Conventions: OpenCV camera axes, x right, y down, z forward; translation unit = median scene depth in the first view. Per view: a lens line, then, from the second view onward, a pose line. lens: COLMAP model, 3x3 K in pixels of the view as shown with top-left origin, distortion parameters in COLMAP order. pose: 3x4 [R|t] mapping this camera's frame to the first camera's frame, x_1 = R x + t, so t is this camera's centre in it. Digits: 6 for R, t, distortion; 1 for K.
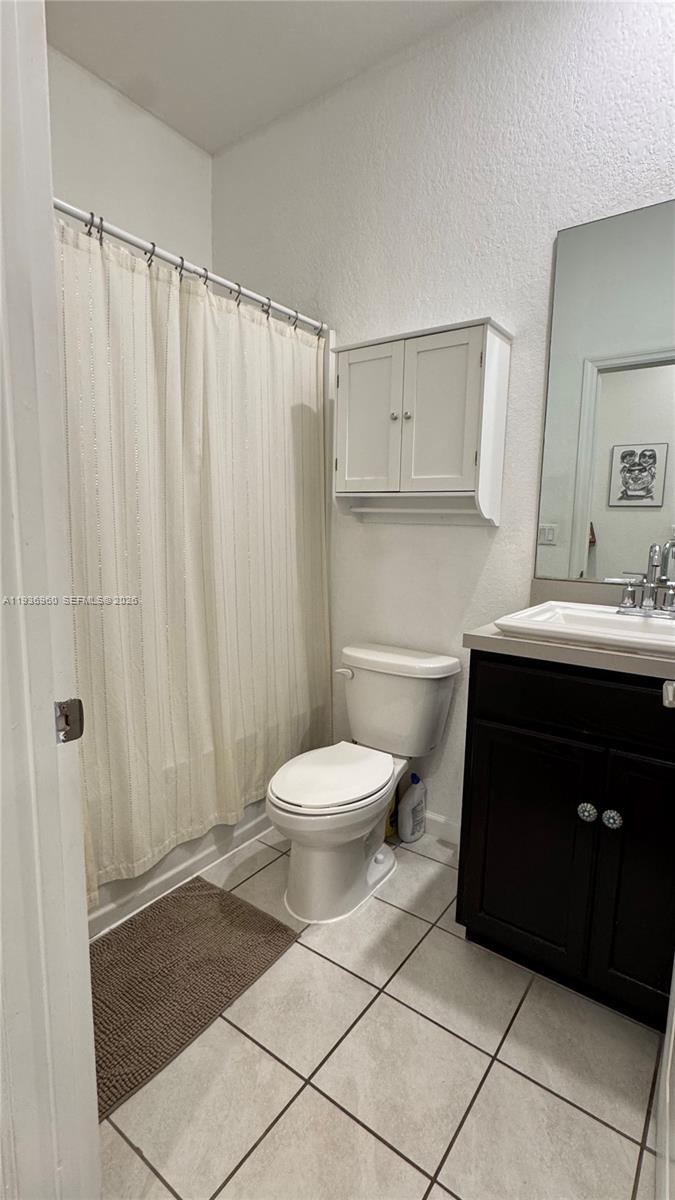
lens RADIAL K [[559.0, 0, 339.1], [0, 559.0, 599.1], [0, 0, 1]] dist [-0.000585, -0.000087]
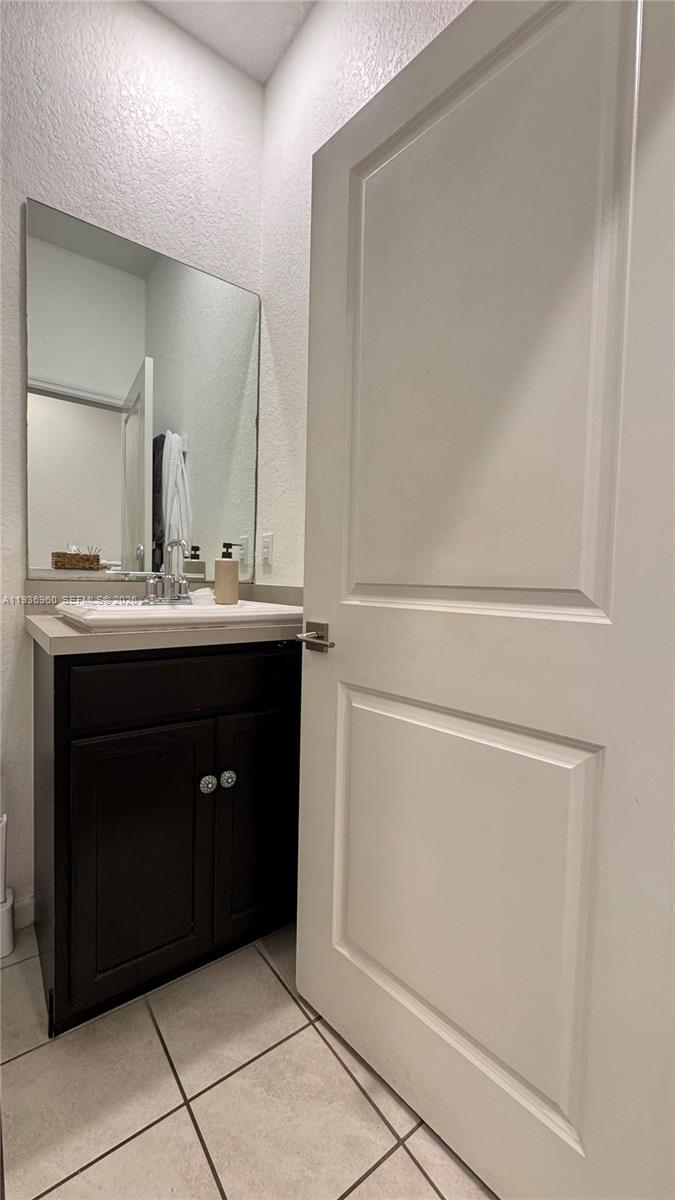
lens RADIAL K [[481.2, 0, 337.9], [0, 481.2, 600.7], [0, 0, 1]] dist [-0.001575, 0.000135]
pose [[0.291153, -0.056037, 0.955034, -0.321157], [0.109894, 0.993634, 0.024799, 0.042076], [-0.950344, 0.097732, 0.295457, 0.458008]]
